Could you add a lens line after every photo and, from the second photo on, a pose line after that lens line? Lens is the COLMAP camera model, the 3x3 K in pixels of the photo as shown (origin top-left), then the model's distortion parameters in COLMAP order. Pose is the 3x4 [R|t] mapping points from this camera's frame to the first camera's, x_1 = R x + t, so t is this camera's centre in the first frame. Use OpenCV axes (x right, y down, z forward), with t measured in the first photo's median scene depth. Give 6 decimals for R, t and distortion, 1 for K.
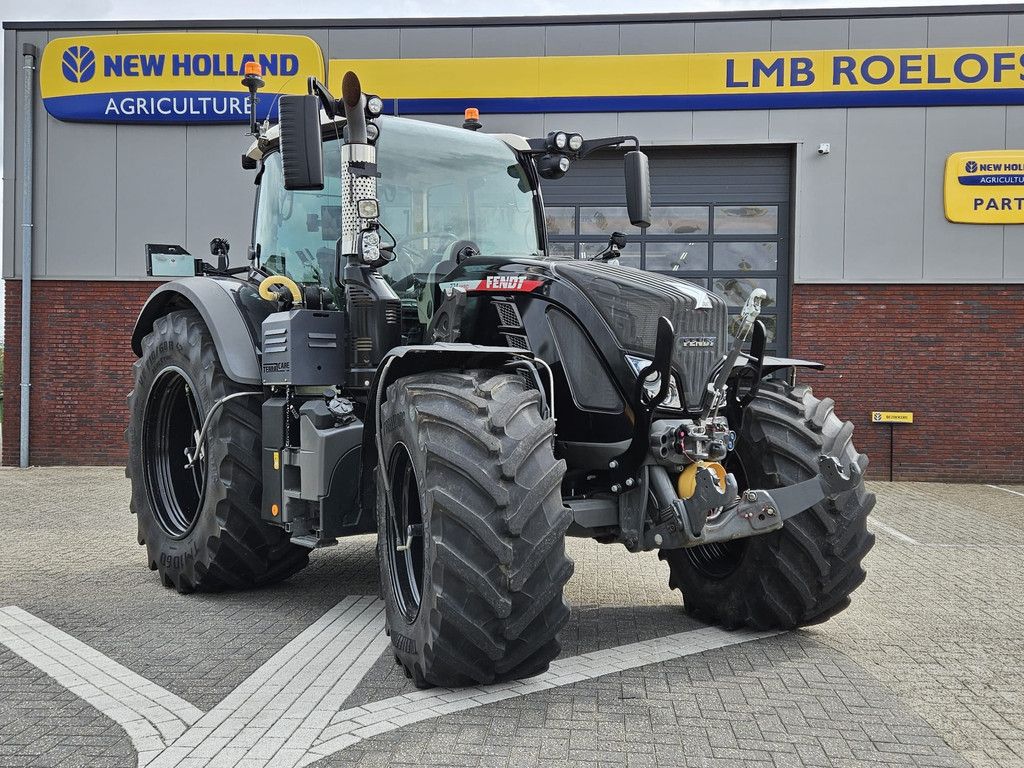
lens RADIAL K [[1030.5, 0, 512.0], [0, 1030.5, 384.0], [0, 0, 1]] dist [0.109942, -0.130484]
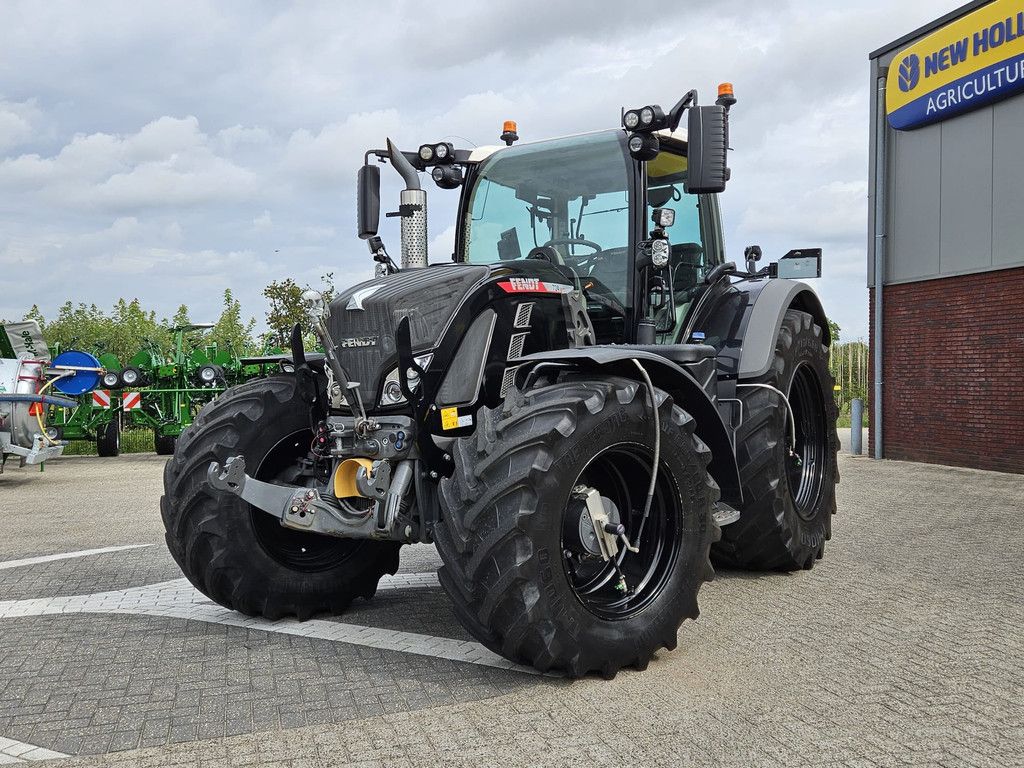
lens RADIAL K [[1030.5, 0, 512.0], [0, 1030.5, 384.0], [0, 0, 1]] dist [0.109942, -0.130484]
pose [[0.347307, -0.007733, -0.937720, 1.032610], [0.009607, 0.999943, -0.004688, 0.006318], [0.937702, -0.007380, 0.347361, 0.672705]]
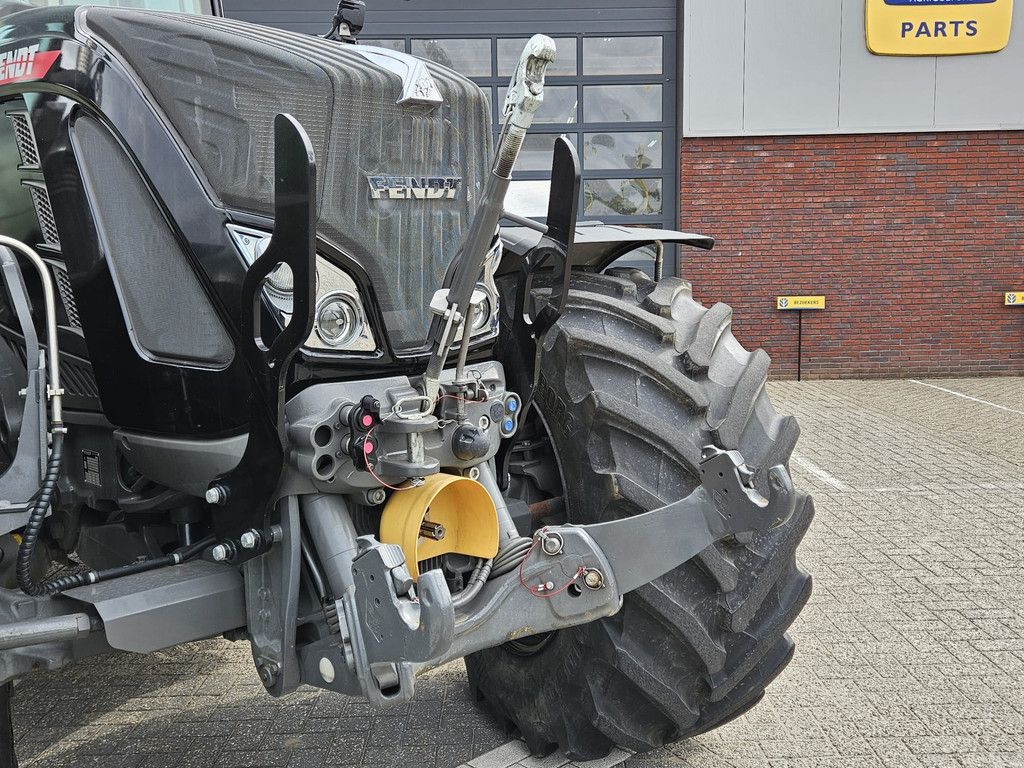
lens RADIAL K [[1025.3, 0, 522.9], [0, 1025.3, 385.0], [0, 0, 1]] dist [0.115022, -0.149512]
pose [[0.994417, -0.039949, 0.097670, 0.154382], [0.028613, 0.992974, 0.114821, -0.007594], [-0.101571, -0.111386, 0.988573, 0.498868]]
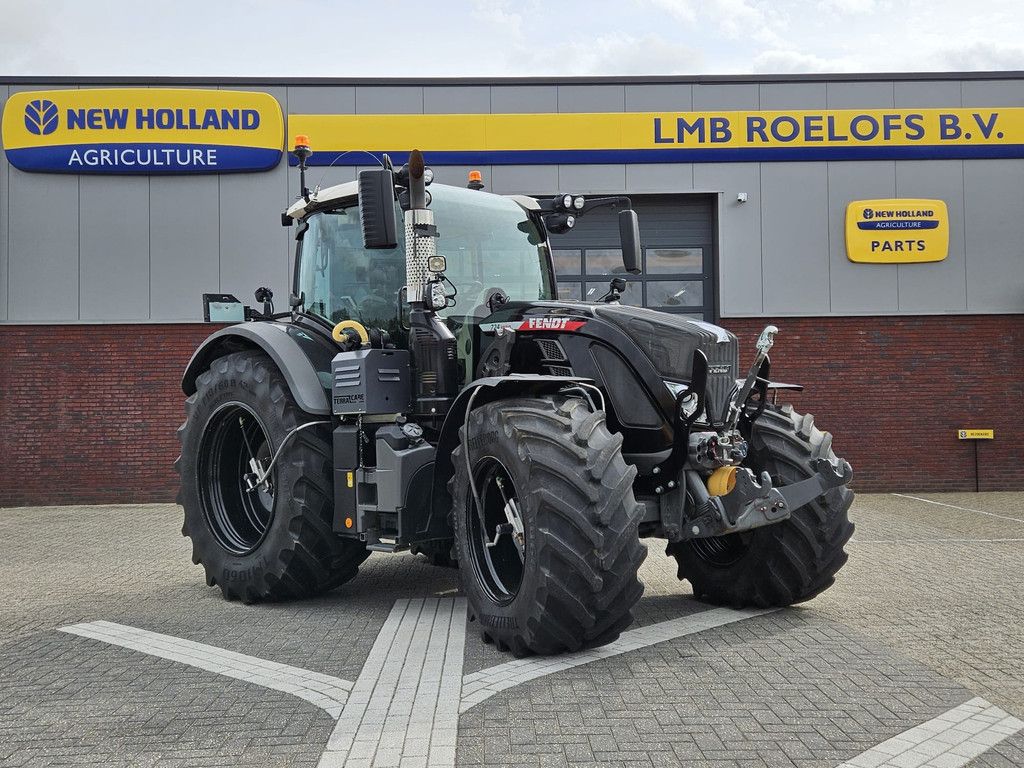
lens RADIAL K [[1029.6, 0, 510.1], [0, 1029.6, 375.1], [0, 0, 1]] dist [0.114985, -0.141376]
pose [[0.993803, -0.020791, 0.109196, -0.174954], [0.025300, 0.998876, -0.040077, 0.008124], [-0.108240, 0.042591, 0.993212, -0.173257]]
